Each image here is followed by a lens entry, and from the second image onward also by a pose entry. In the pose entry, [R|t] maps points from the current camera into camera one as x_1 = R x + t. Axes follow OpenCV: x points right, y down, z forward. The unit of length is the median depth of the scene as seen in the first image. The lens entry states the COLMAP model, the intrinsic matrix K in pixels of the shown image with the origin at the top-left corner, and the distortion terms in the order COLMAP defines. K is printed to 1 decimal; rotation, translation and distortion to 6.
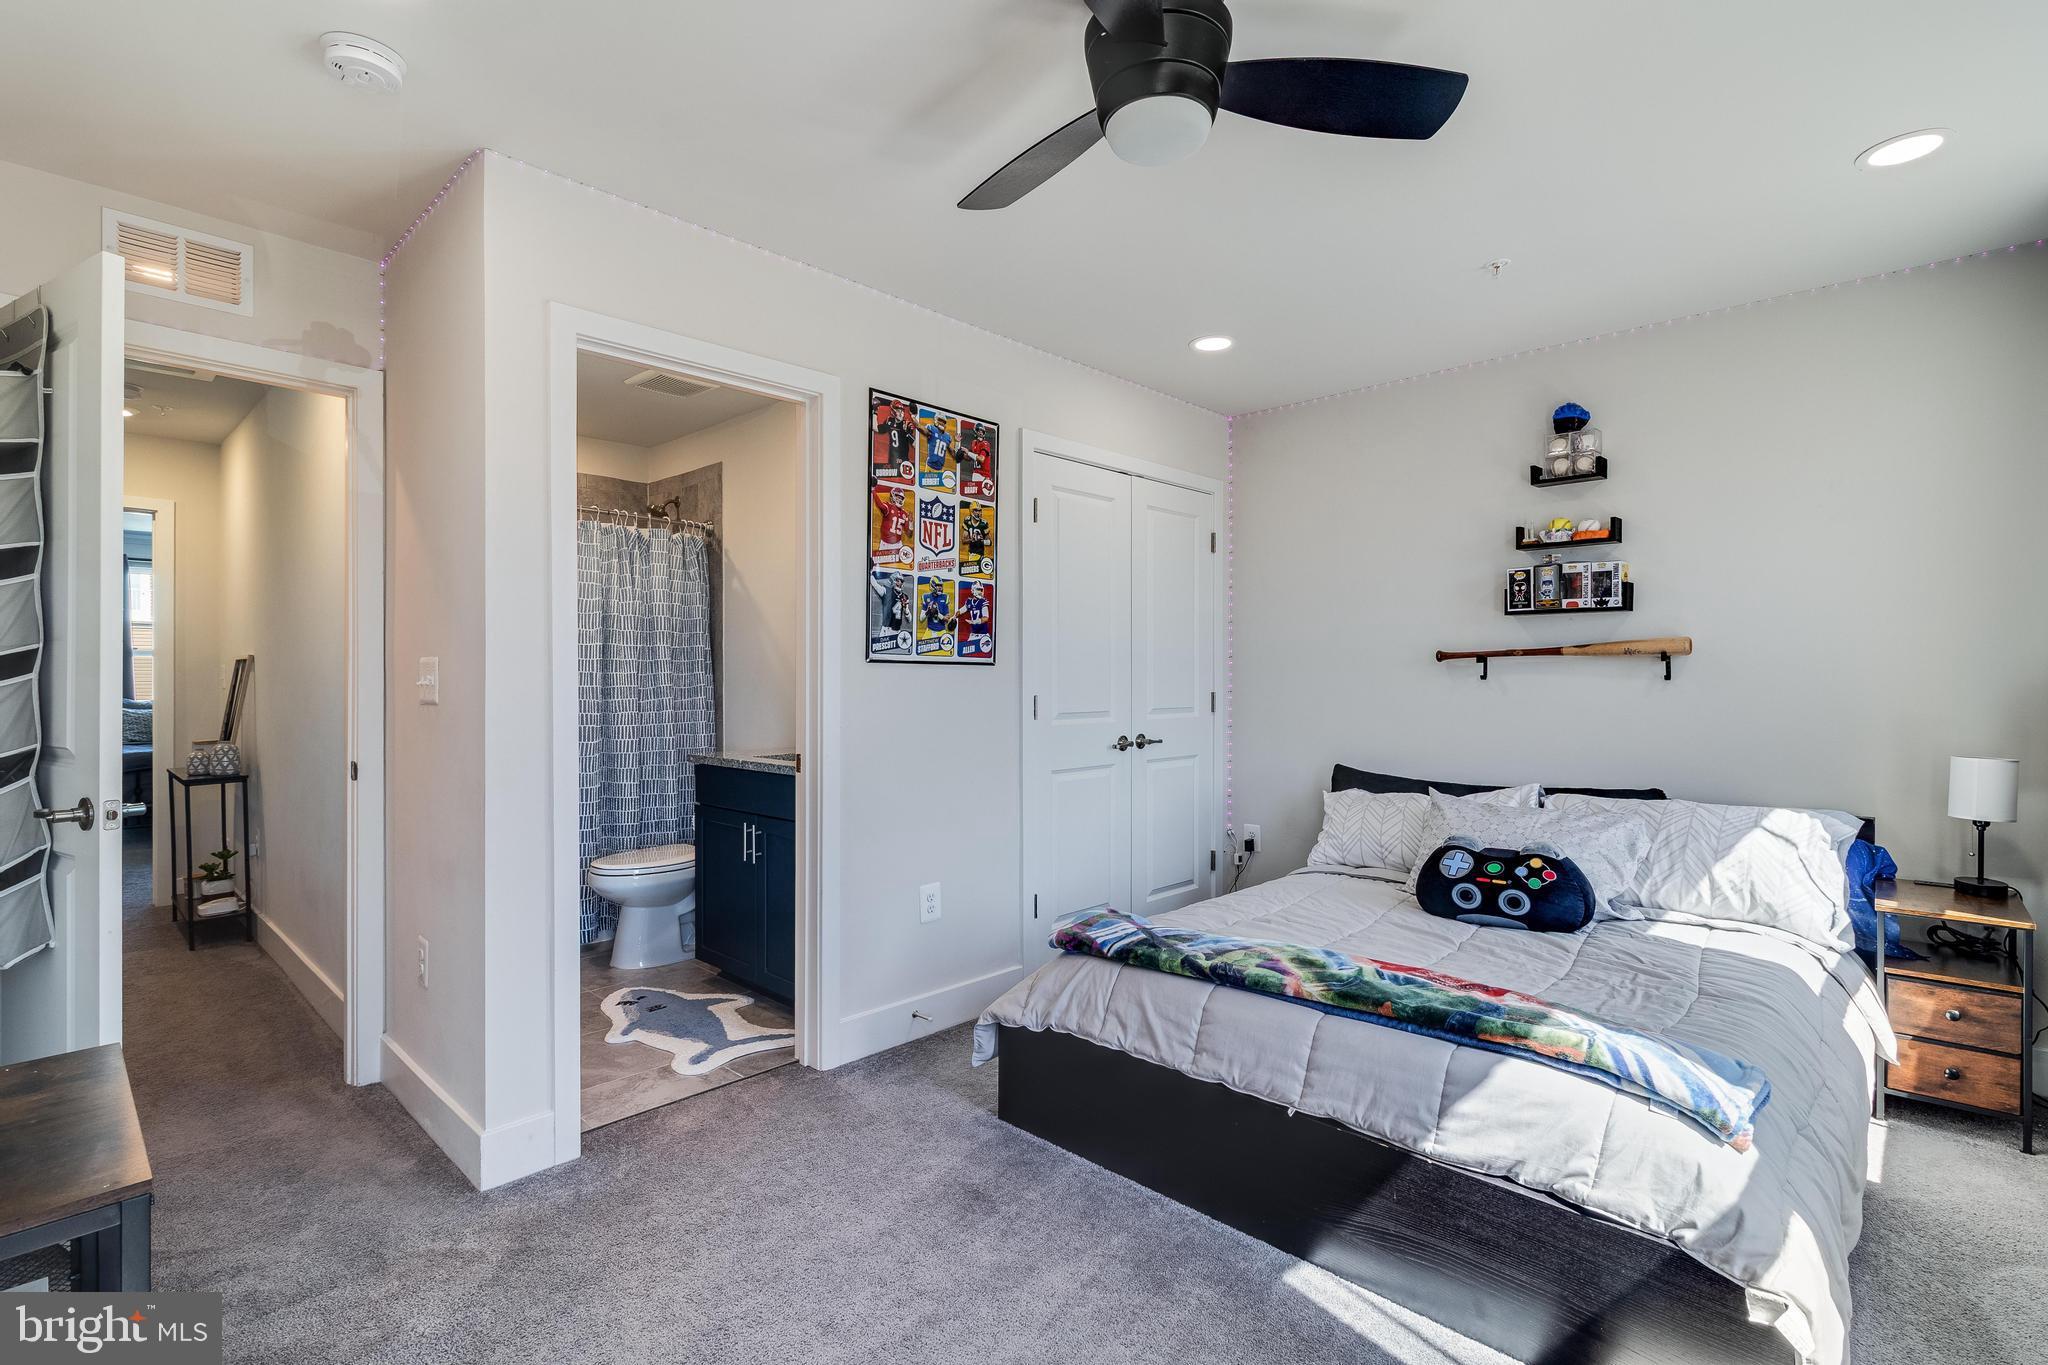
lens RADIAL K [[965.2, 0, 1001.5], [0, 965.2, 678.3], [0, 0, 1]] dist [0.000442, 0.000003]
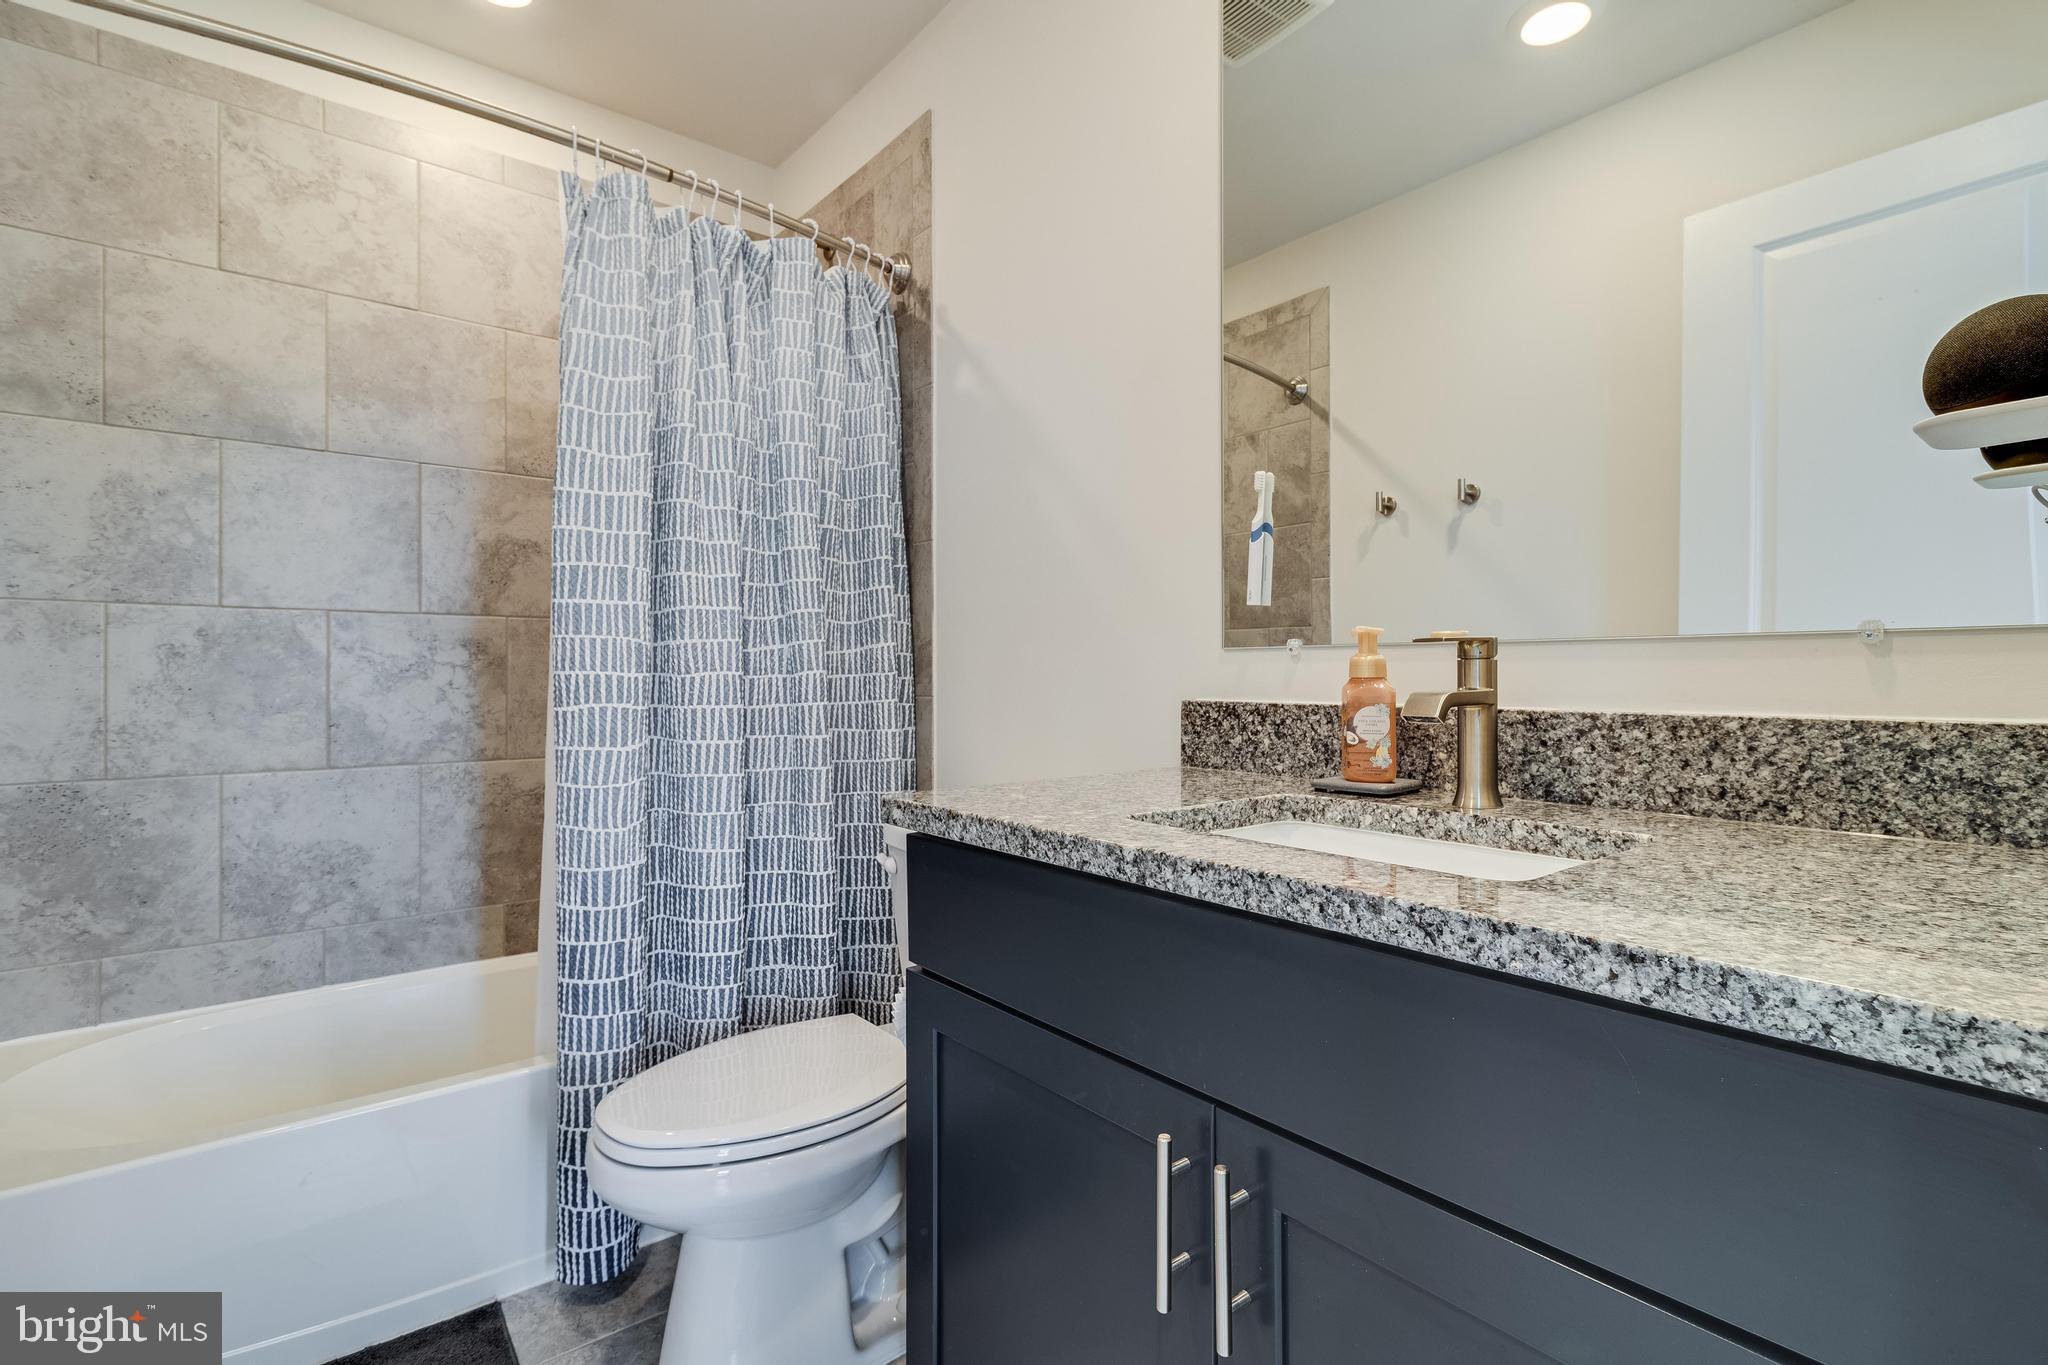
lens RADIAL K [[946.5, 0, 1024.2], [0, 946.5, 669.8], [0, 0, 1]] dist [0.003667, 0.000794]
pose [[0.995242, 0.001242, -0.097431, -0.215311], [-0.001719, 0.999987, -0.004806, 0.034262], [0.097424, 0.004951, 0.995231, 0.603682]]
